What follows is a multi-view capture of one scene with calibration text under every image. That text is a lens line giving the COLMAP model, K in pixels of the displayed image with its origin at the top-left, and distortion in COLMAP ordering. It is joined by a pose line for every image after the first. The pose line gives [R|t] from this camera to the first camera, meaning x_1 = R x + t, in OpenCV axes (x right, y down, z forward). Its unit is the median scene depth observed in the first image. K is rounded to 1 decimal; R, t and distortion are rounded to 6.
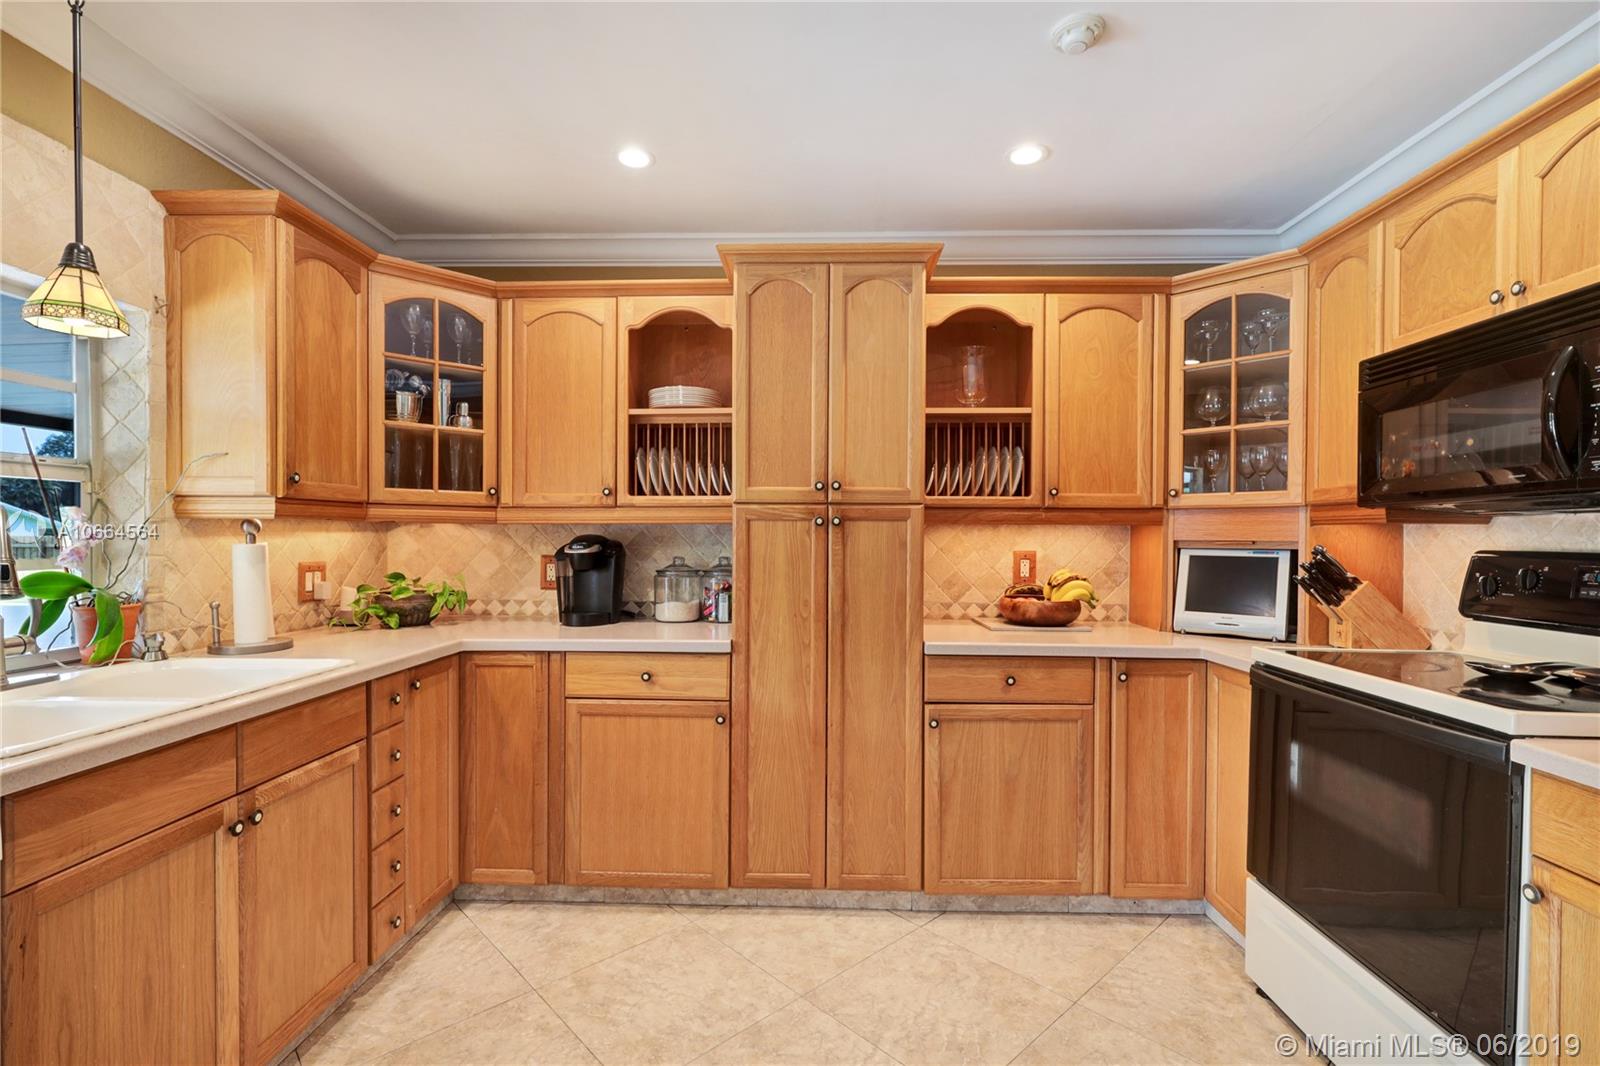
lens RADIAL K [[724.6, 0, 800.5], [0, 724.6, 542.7], [0, 0, 1]] dist [0.001669, -0.001237]
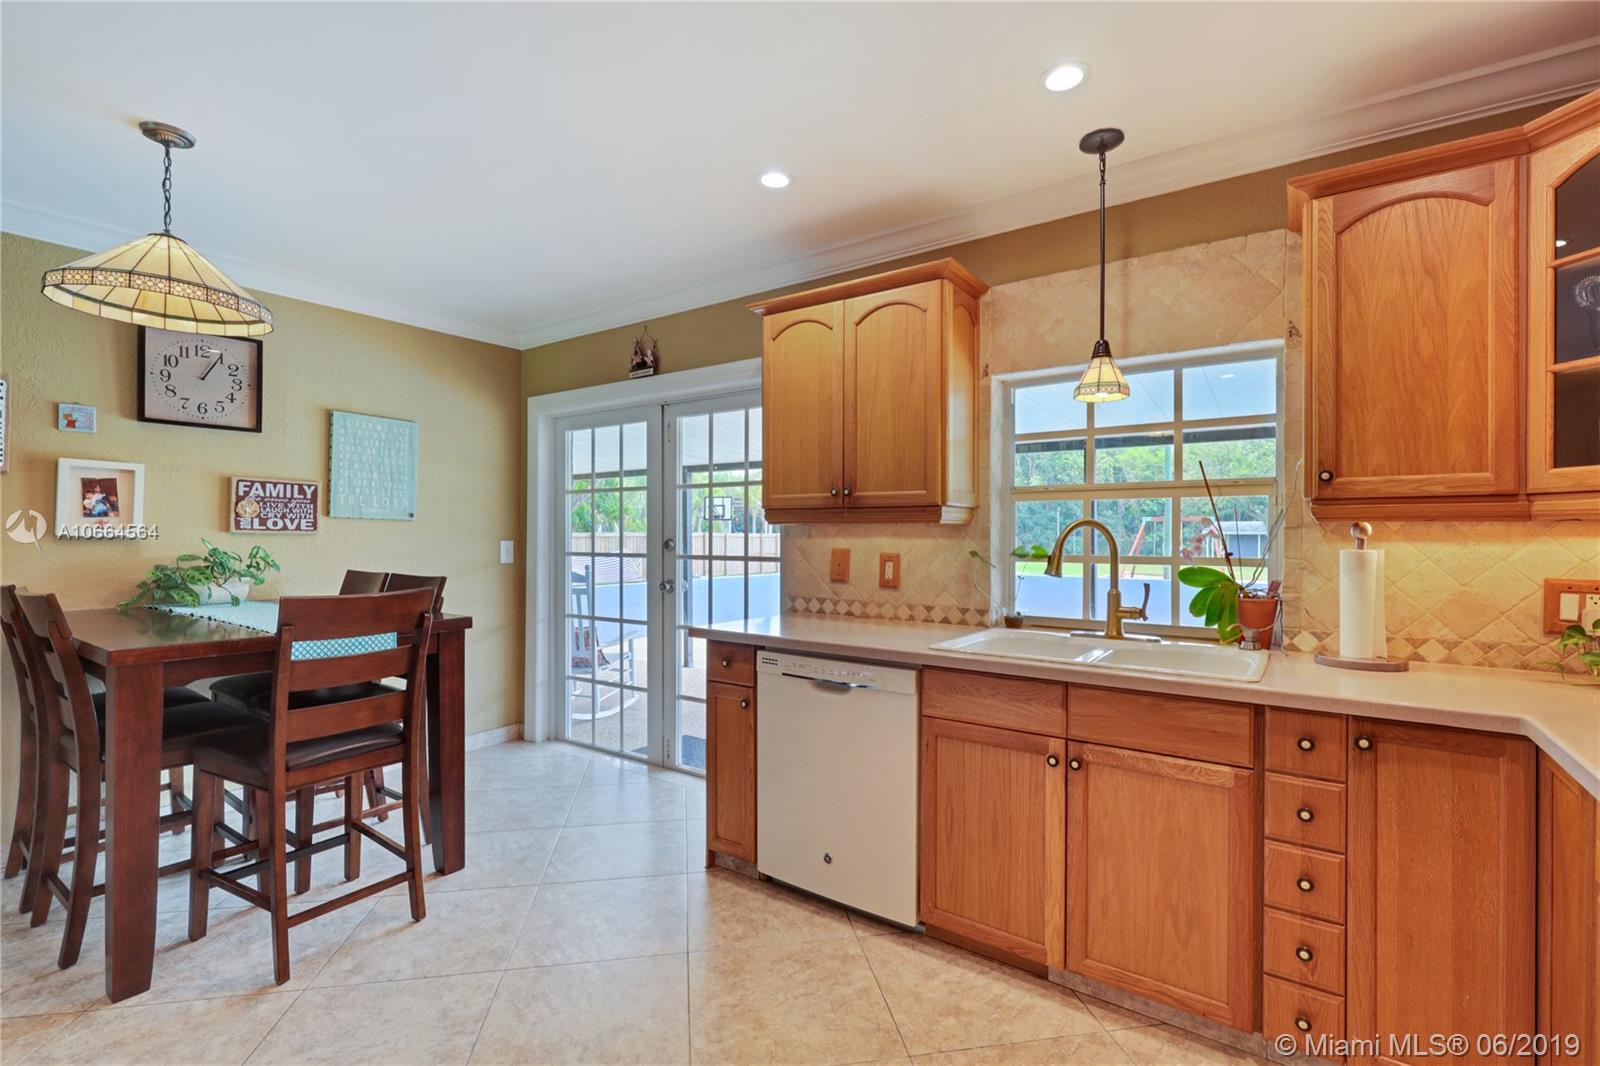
lens RADIAL K [[724.6, 0, 807.4], [0, 724.6, 535.9], [0, 0, 1]] dist [0.001669, -0.001237]
pose [[-0.546731, -0.006395, -0.837284, 0.356026], [-0.015384, 0.999879, 0.002408, -0.006563], [0.837167, 0.014197, -0.546763, 0.835725]]
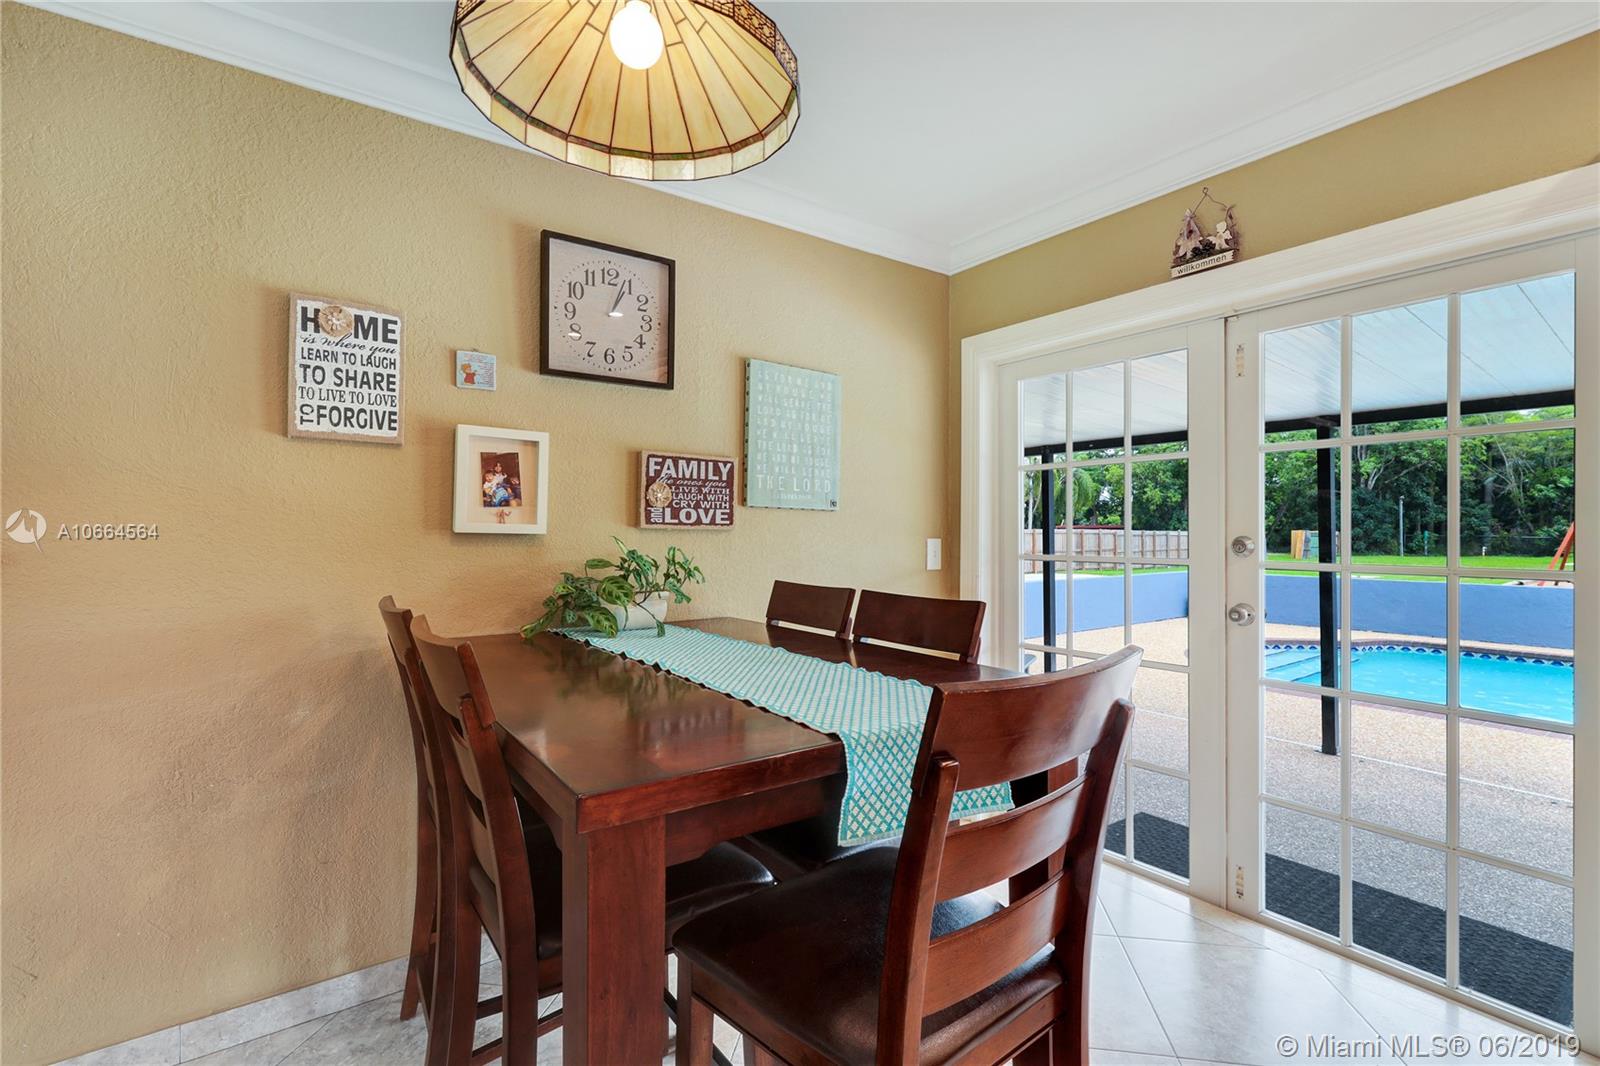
lens RADIAL K [[724.6, 0, 806.6], [0, 724.6, 533.4], [0, 0, 1]] dist [0.001669, -0.001237]
pose [[-0.787058, -0.003621, -0.616869, 0.236742], [-0.012401, 0.999874, 0.009954, 0.001930], [0.616754, 0.015484, -0.787003, 0.094786]]
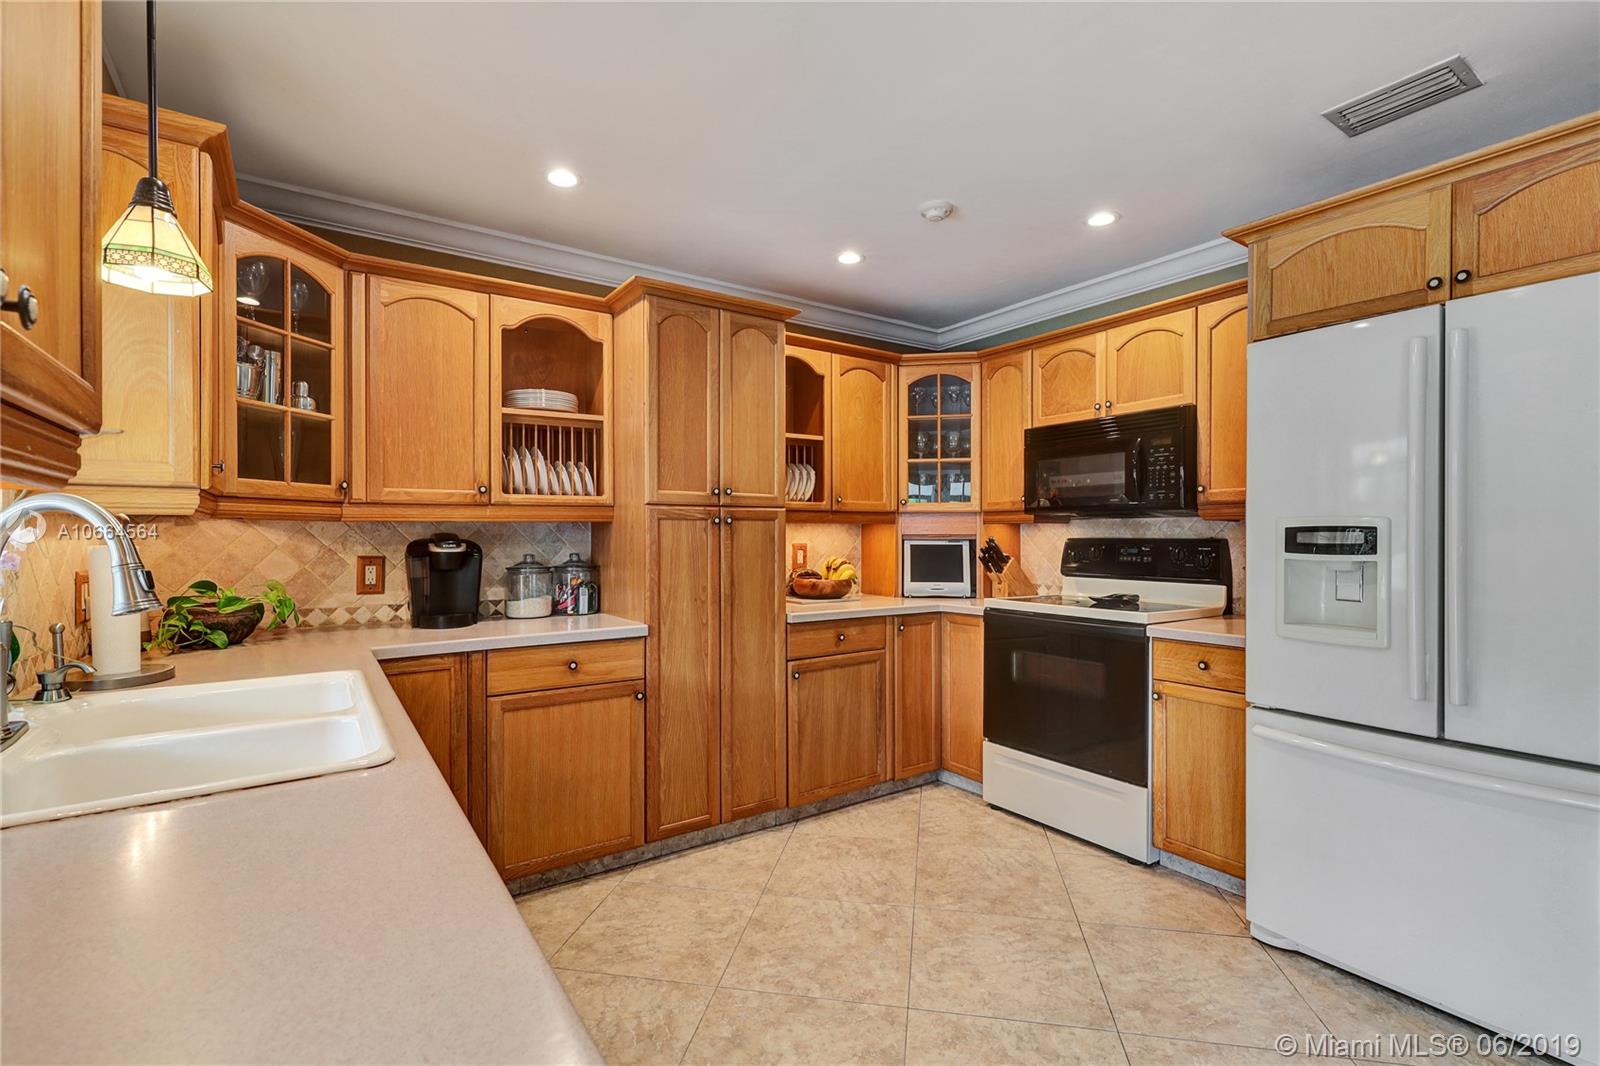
lens RADIAL K [[724.6, 0, 801.5], [0, 724.6, 535.5], [0, 0, 1]] dist [0.001669, -0.001237]
pose [[0.805134, -0.007682, 0.593043, -0.572400], [0.011939, 0.999923, -0.003256, 0.001470], [-0.592973, 0.009702, 0.805164, -0.059435]]
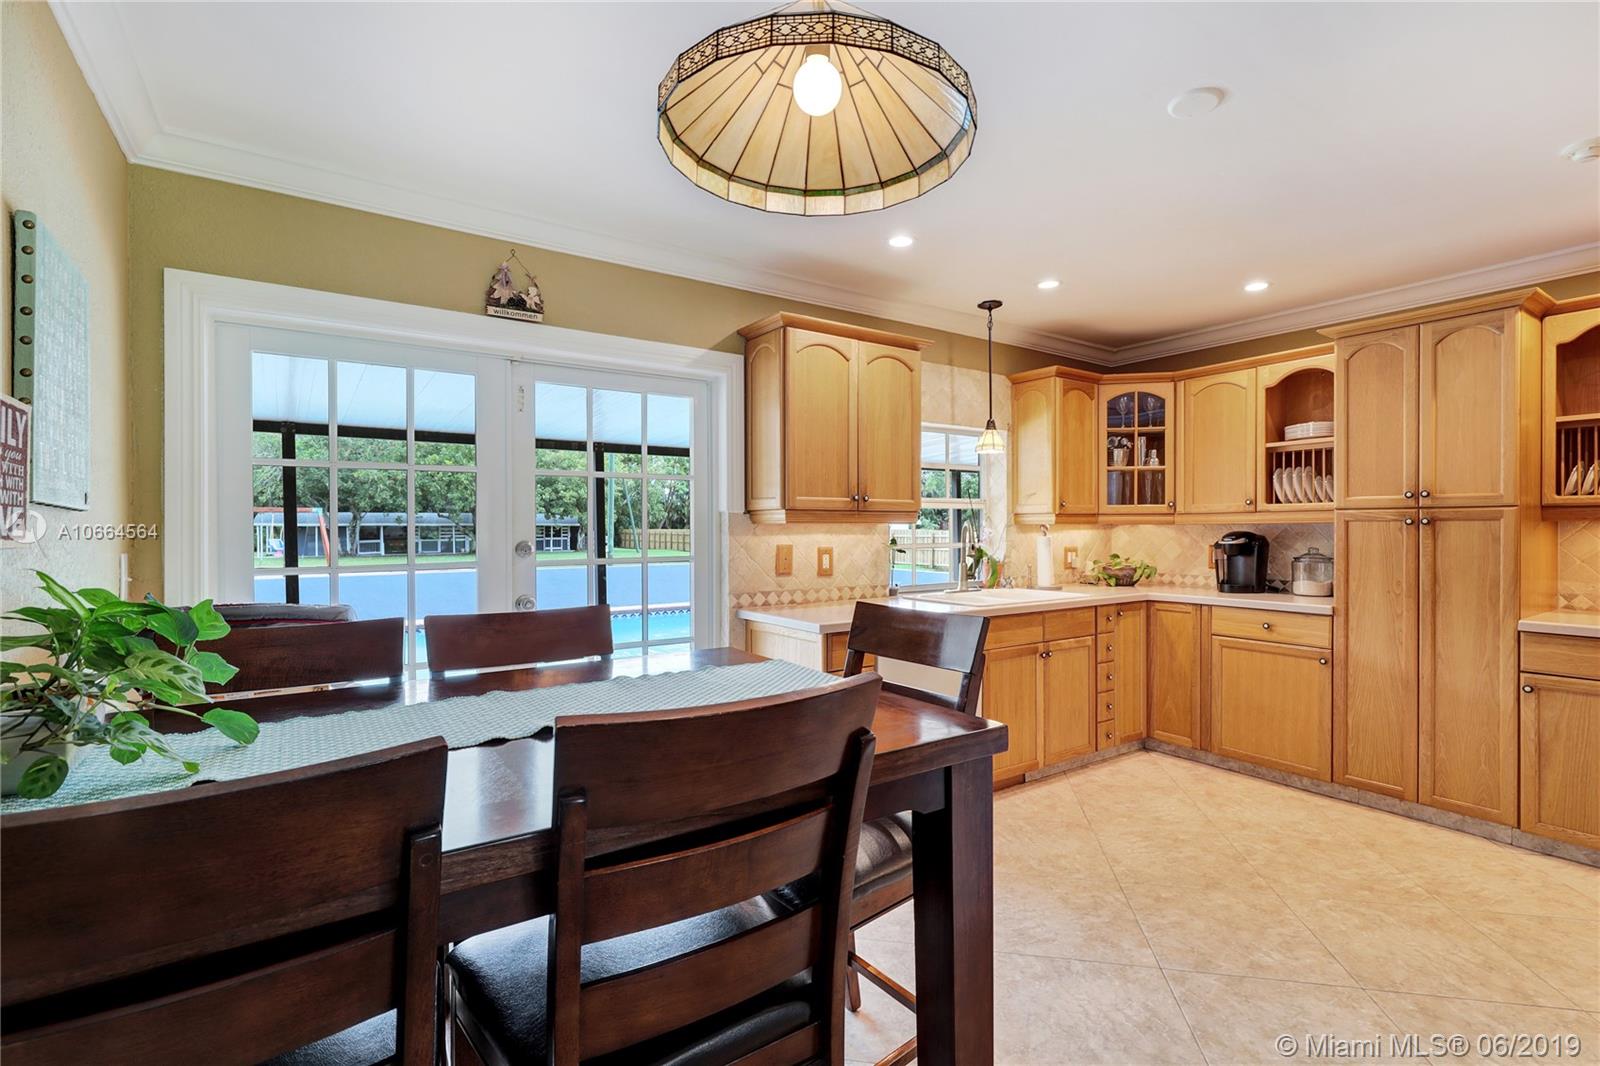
lens RADIAL K [[724.6, 0, 811.0], [0, 724.6, 530.1], [0, 0, 1]] dist [0.001669, -0.001237]
pose [[0.593191, -0.002989, -0.805056, 0.439716], [-0.002729, 0.999980, -0.005723, -0.003045], [0.805057, 0.005592, 0.593171, -0.658150]]
